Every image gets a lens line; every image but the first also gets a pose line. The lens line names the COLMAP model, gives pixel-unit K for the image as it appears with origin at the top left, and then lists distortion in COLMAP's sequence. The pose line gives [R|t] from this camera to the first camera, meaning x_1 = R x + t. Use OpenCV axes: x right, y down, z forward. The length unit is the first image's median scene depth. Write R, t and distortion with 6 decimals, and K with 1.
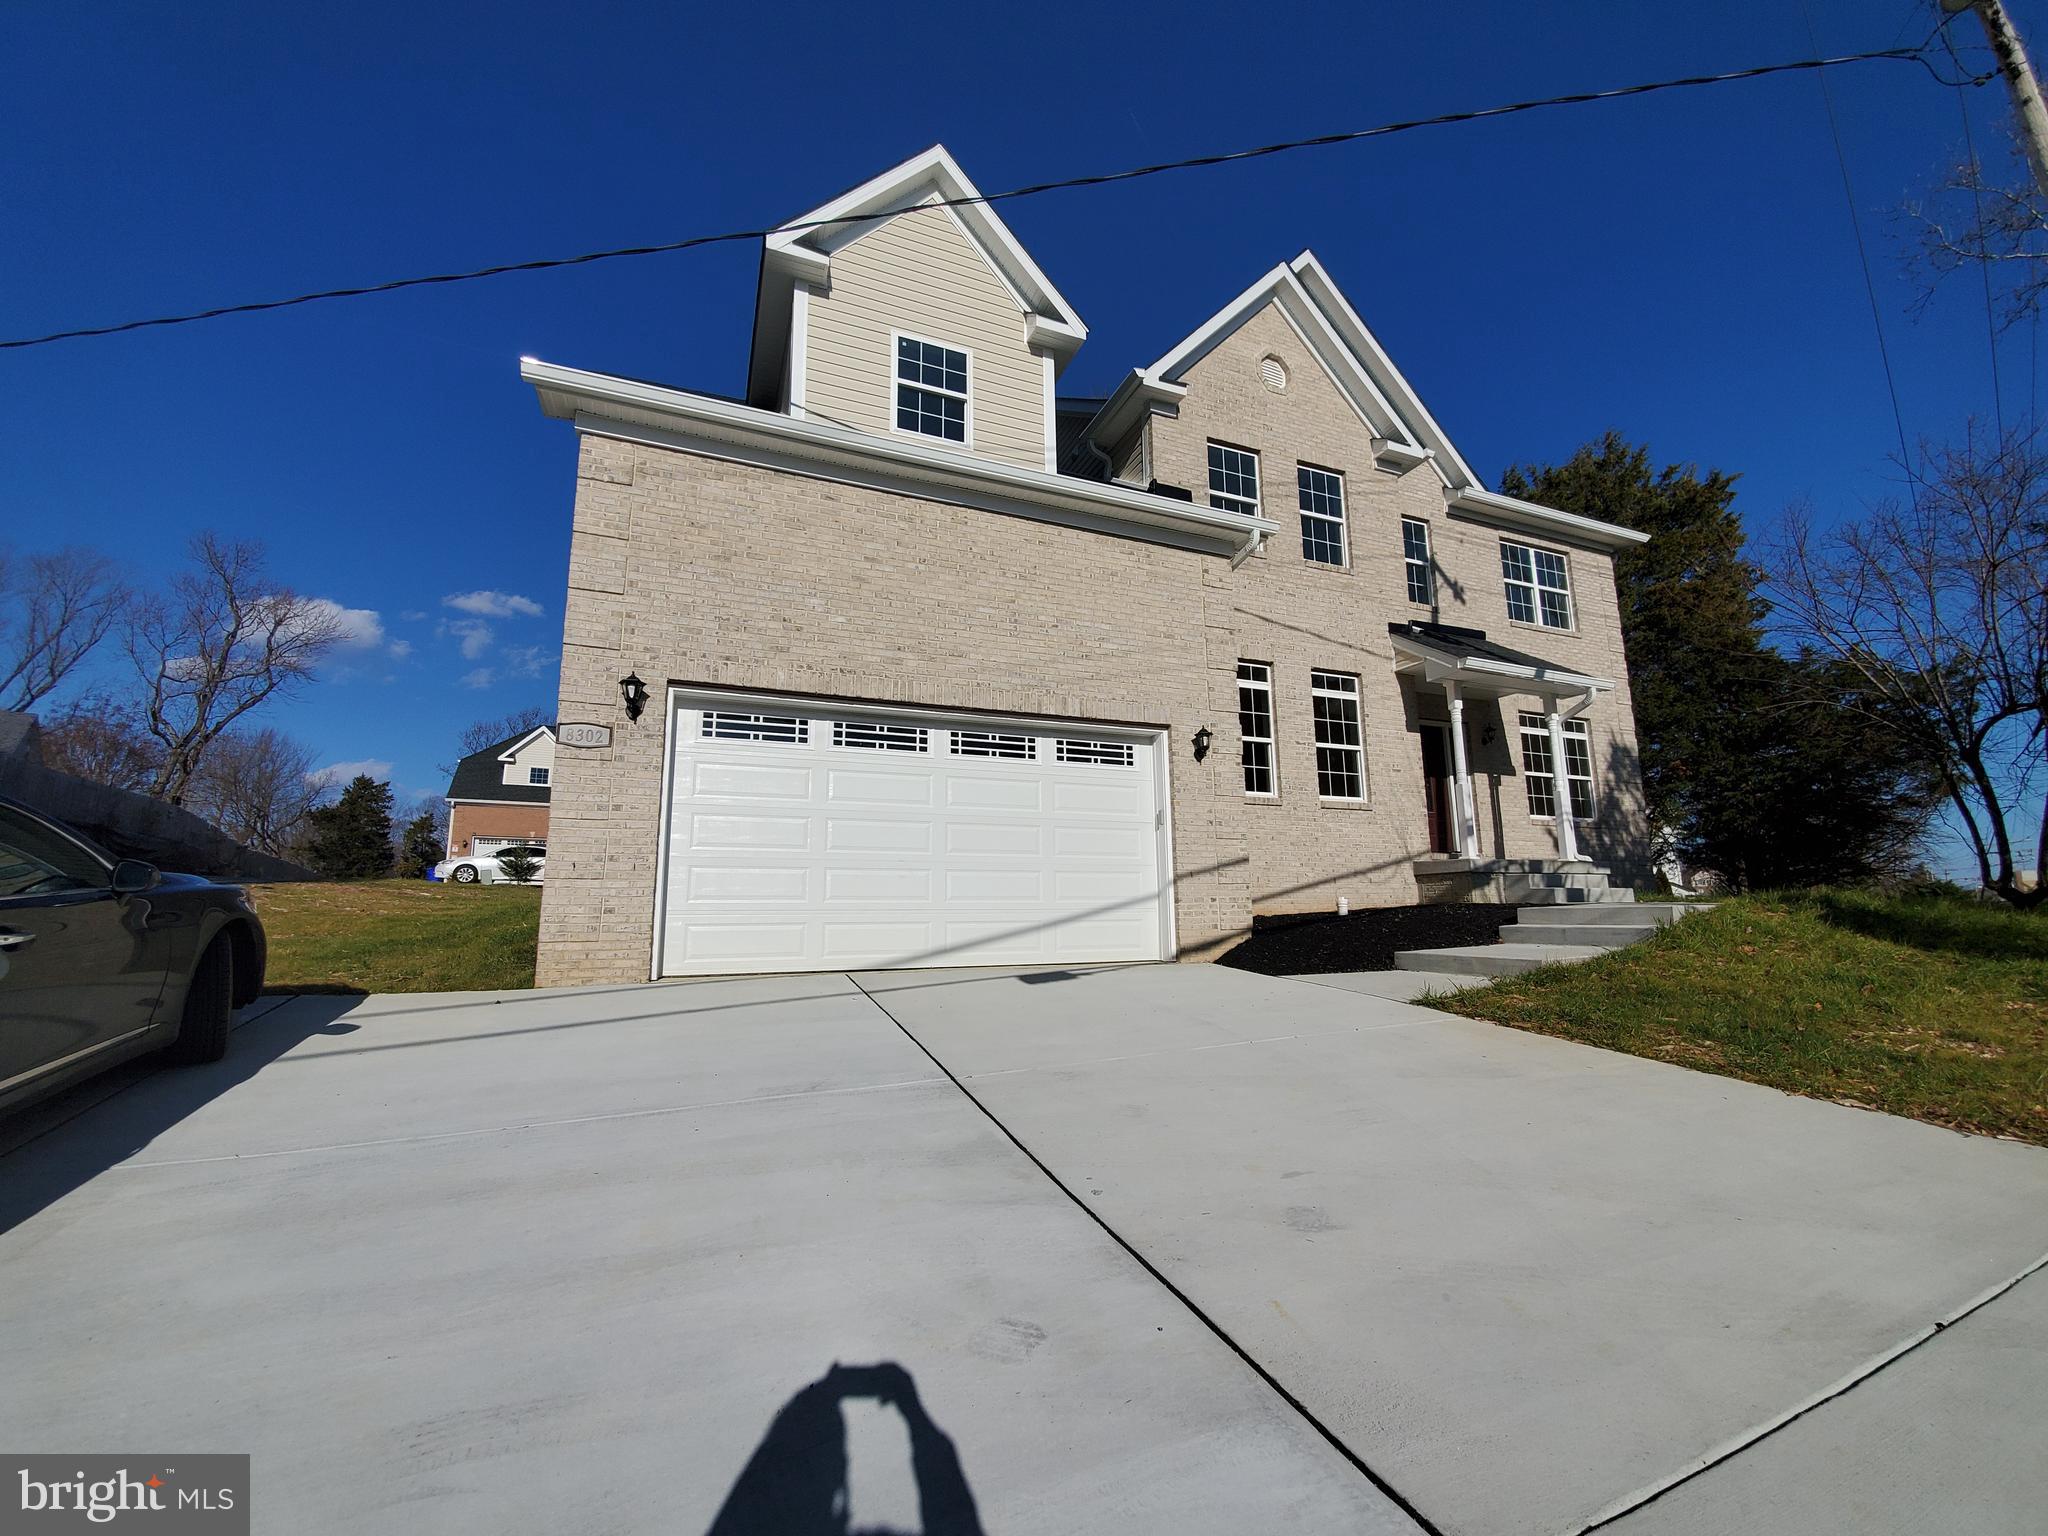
lens RADIAL K [[818.8, 0, 1019.2], [0, 818.8, 767.4], [0, 0, 1]] dist [-0.001144, -0.000134]
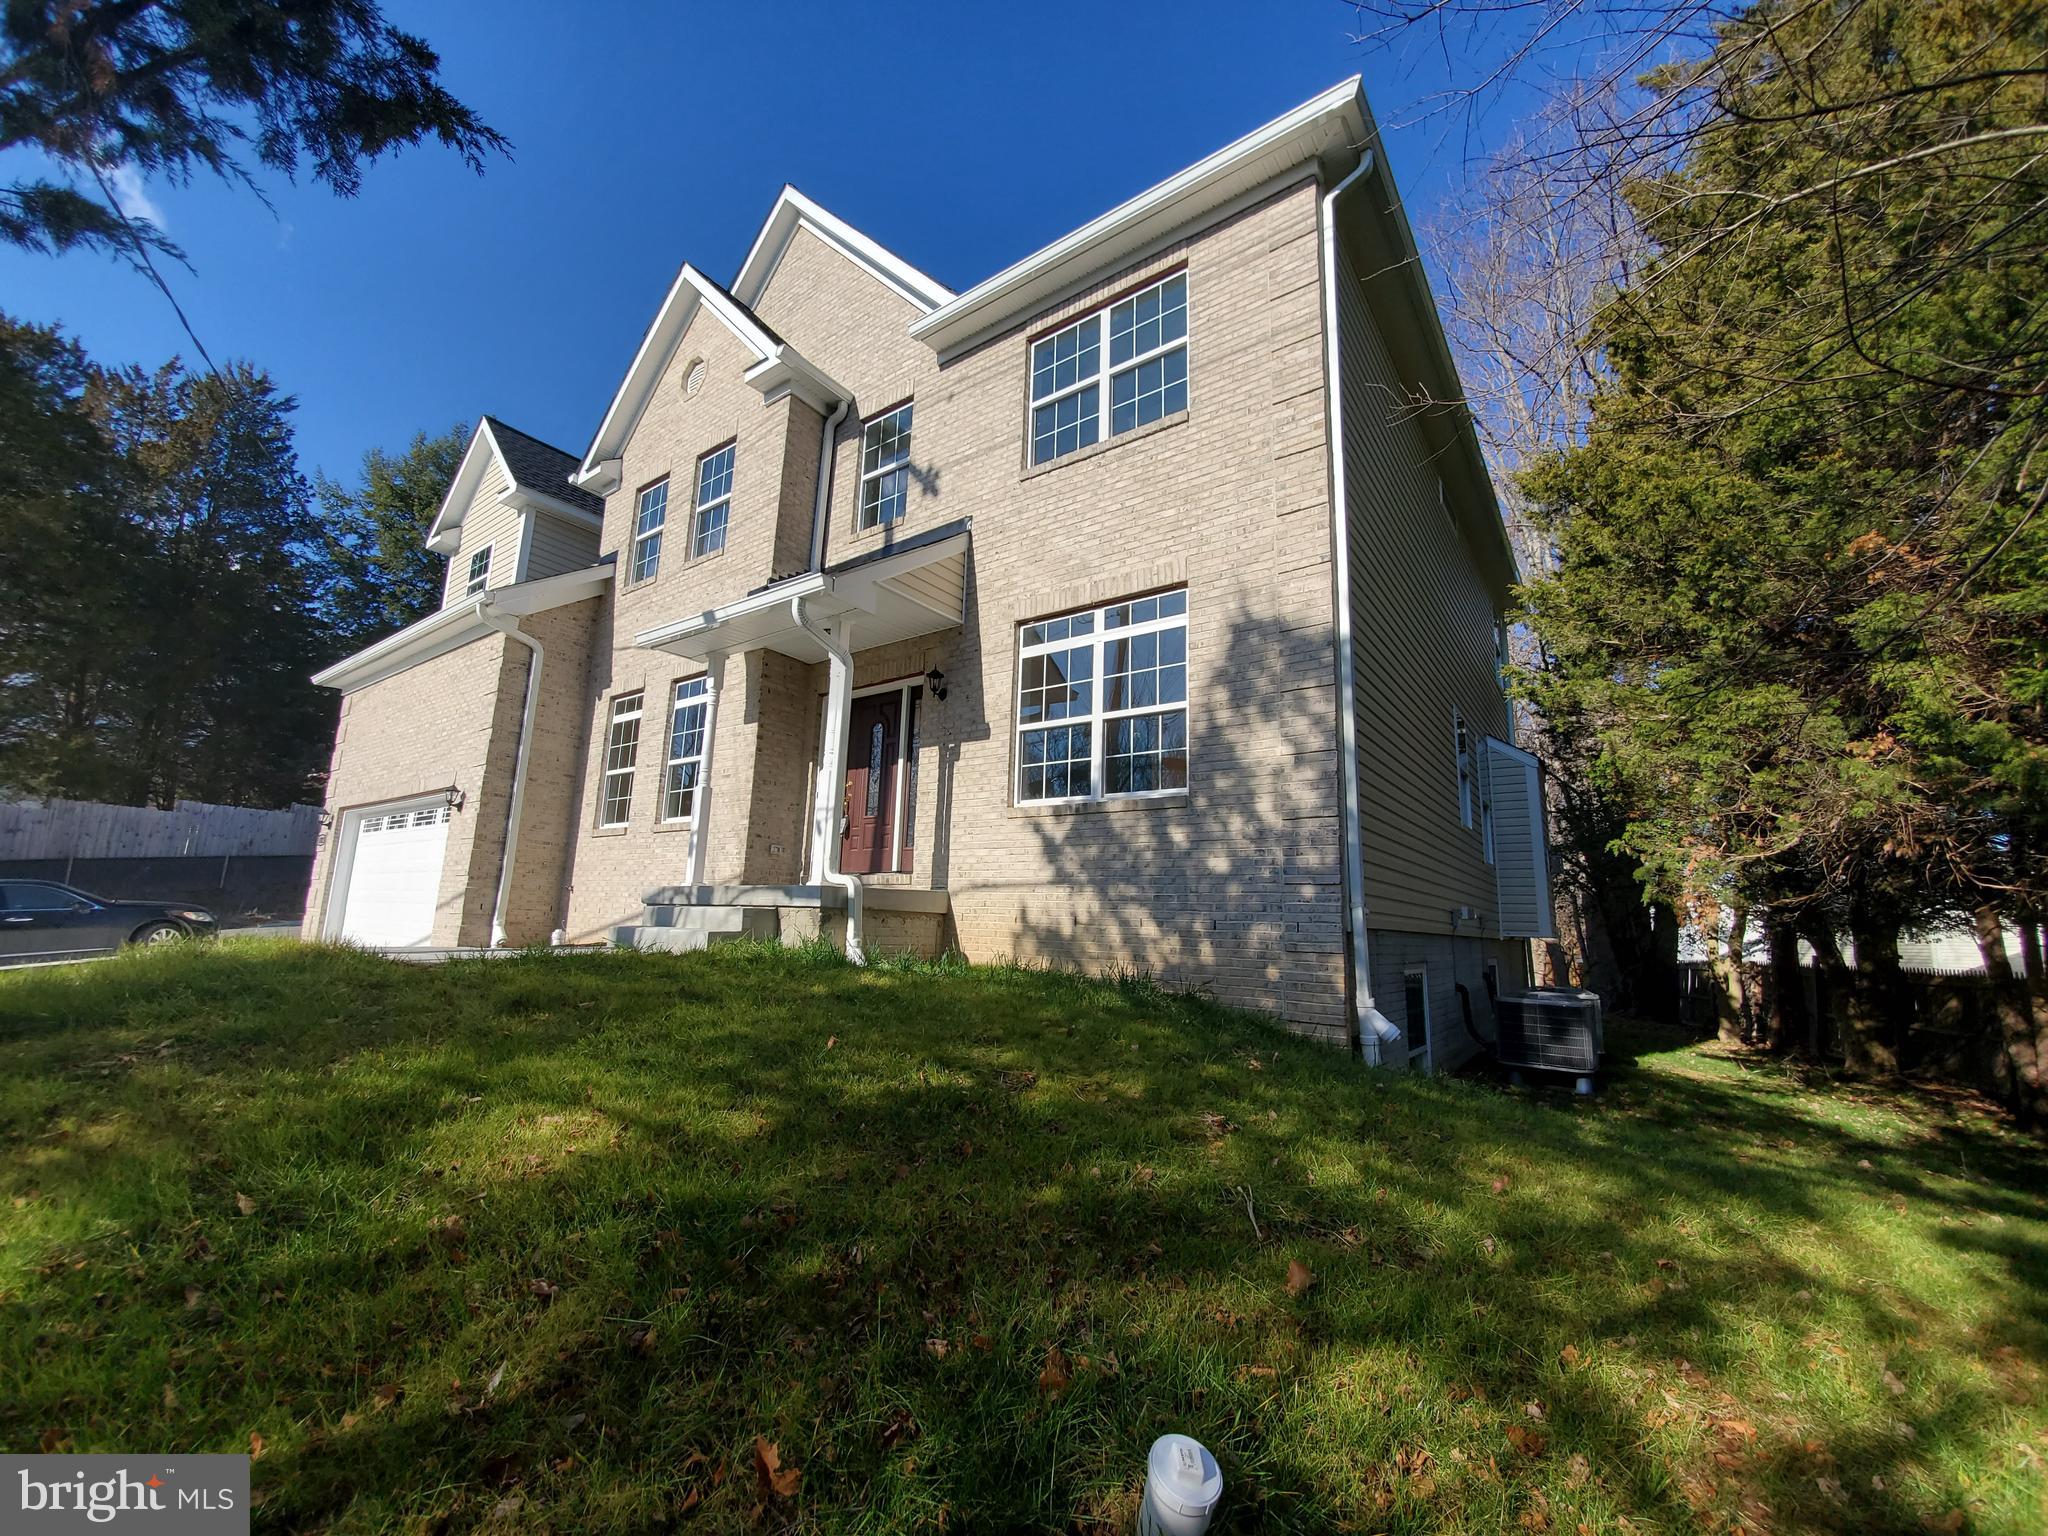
lens RADIAL K [[818.8, 0, 1019.2], [0, 818.8, 767.4], [0, 0, 1]] dist [-0.001144, -0.000134]
pose [[0.508155, -0.132439, -0.851022, 1.062658], [0.109654, 0.990014, -0.088594, 0.080583], [0.854257, -0.048298, 0.517603, 0.679428]]
